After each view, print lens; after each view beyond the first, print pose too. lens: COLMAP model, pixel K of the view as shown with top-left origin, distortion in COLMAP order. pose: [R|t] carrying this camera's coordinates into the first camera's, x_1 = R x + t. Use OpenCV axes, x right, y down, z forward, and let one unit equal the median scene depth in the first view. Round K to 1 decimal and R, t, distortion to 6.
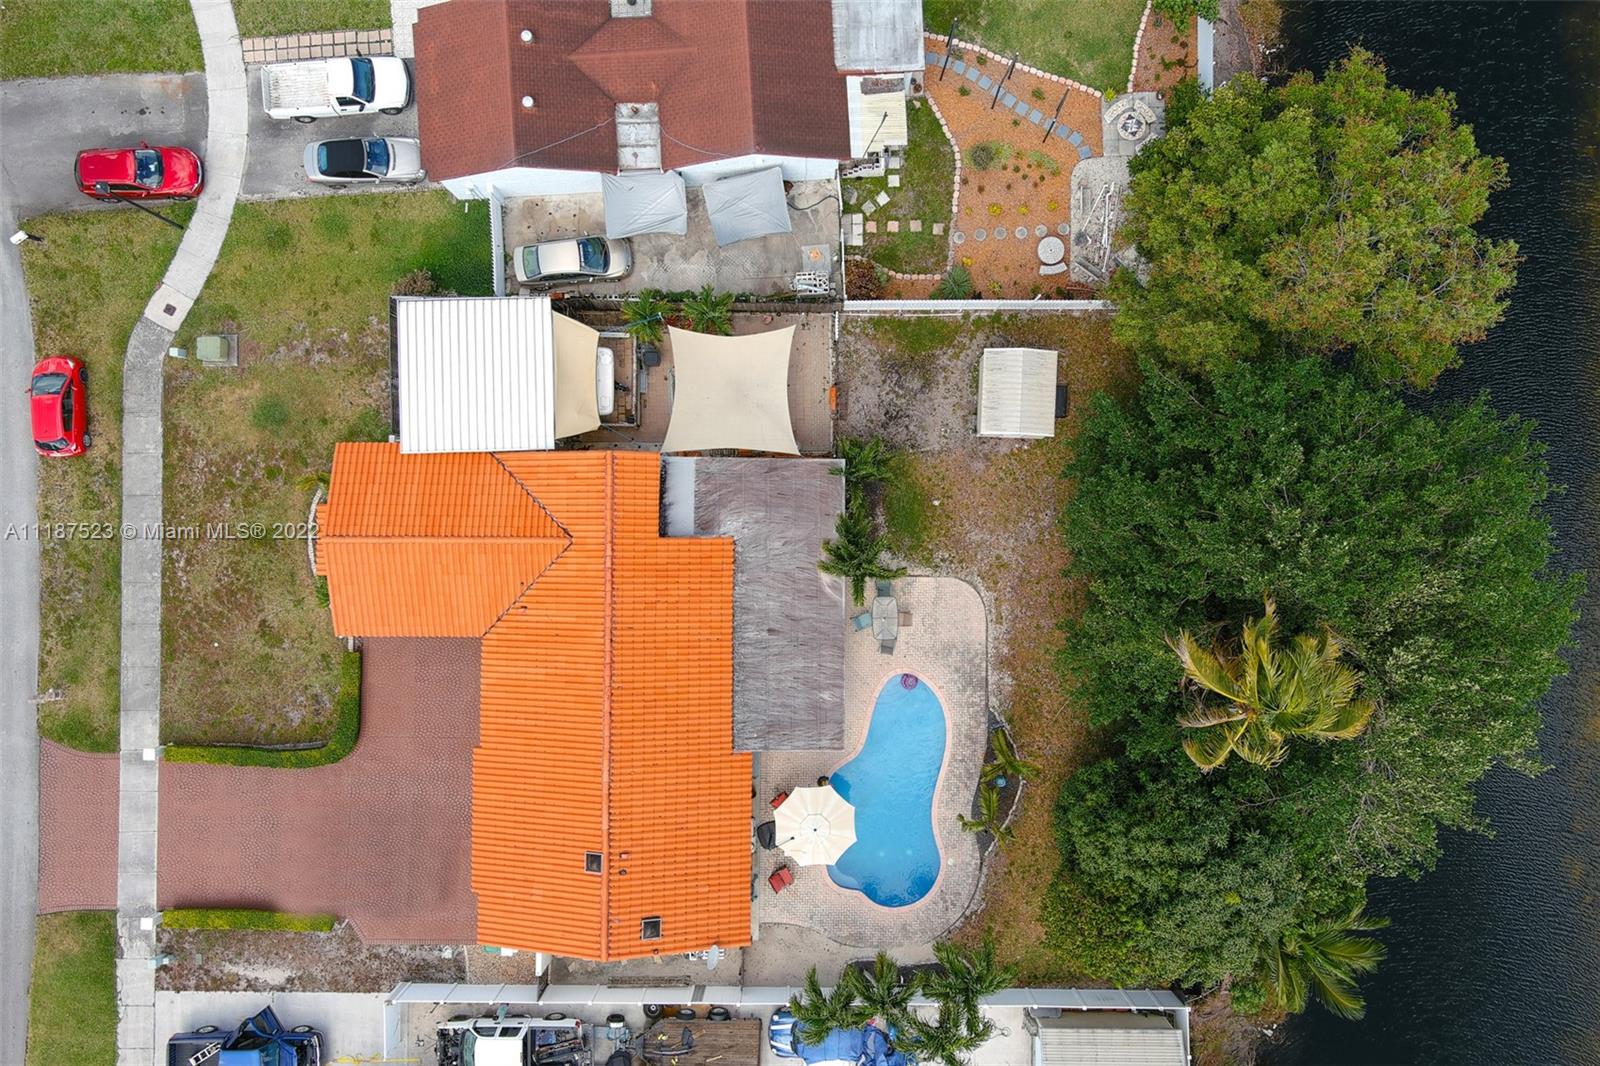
lens RADIAL K [[1232.7, 0, 800.0], [0, 1232.7, 533.0], [0, 0, 1]] dist [-0.010987, 0.039666]
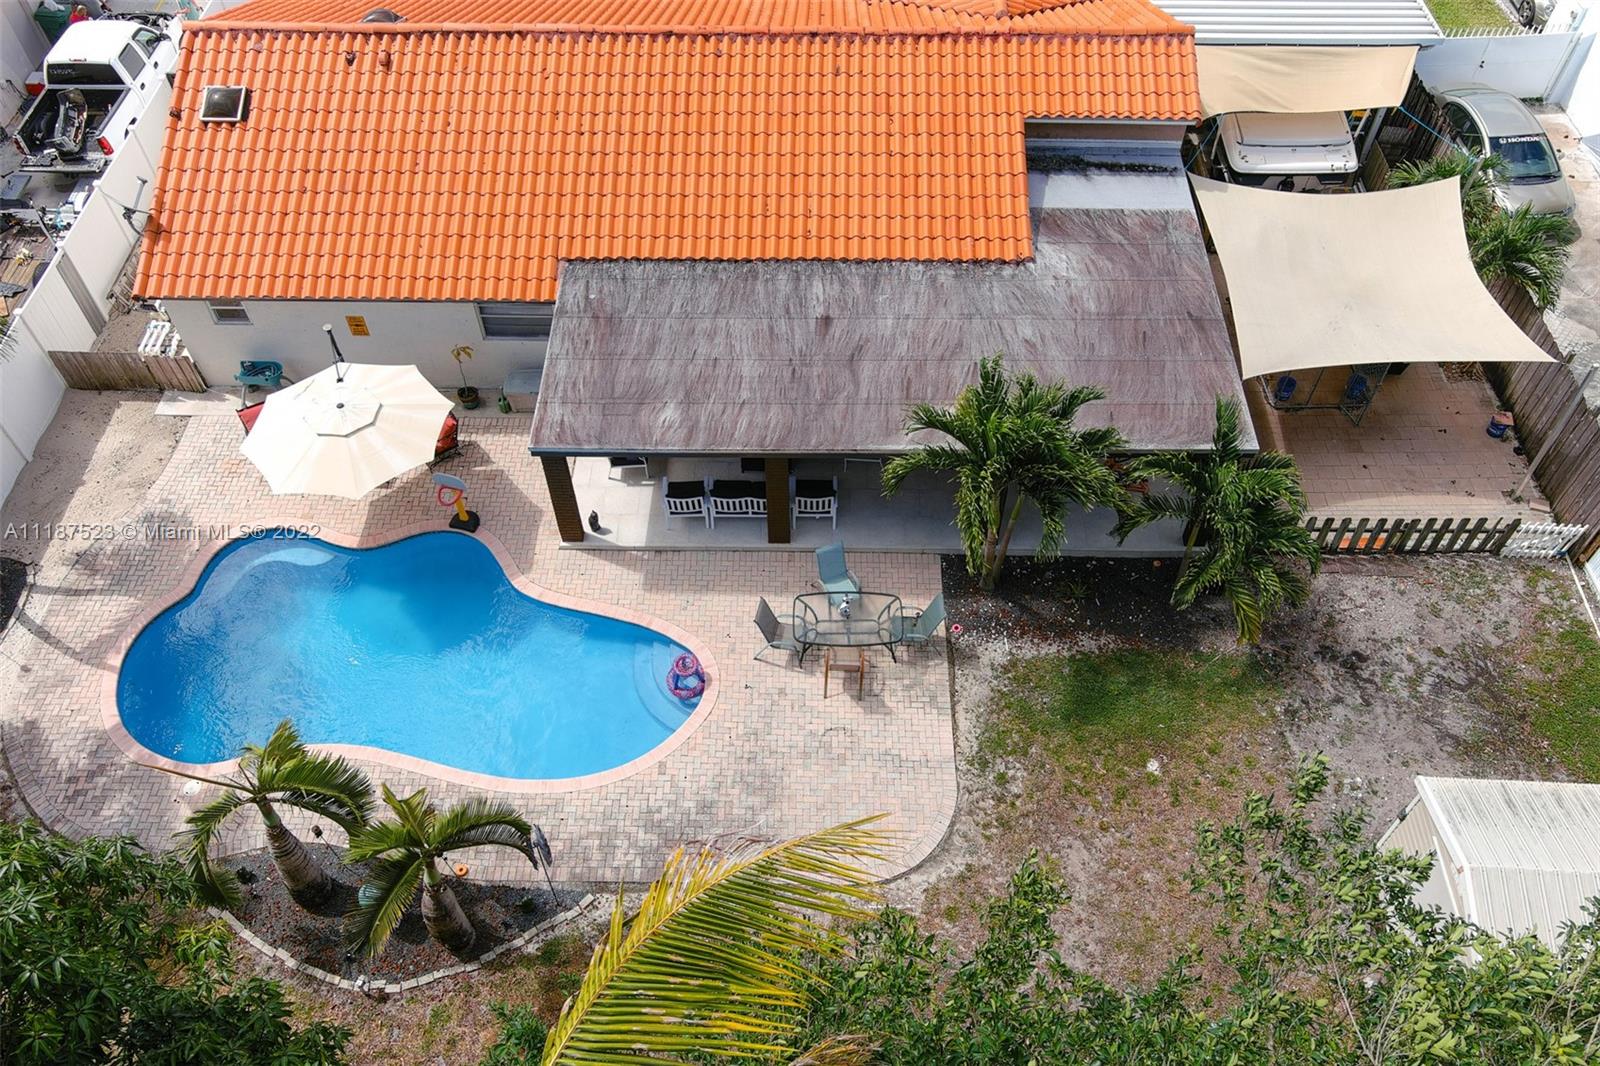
lens RADIAL K [[1232.7, 0, 800.0], [0, 1232.7, 533.0], [0, 0, 1]] dist [-0.010987, 0.039666]
pose [[-0.014940, 0.807413, -0.589798, 0.275051], [-0.999160, 0.010462, 0.039633, 0.067430], [0.038171, 0.589894, 0.806578, 0.646329]]
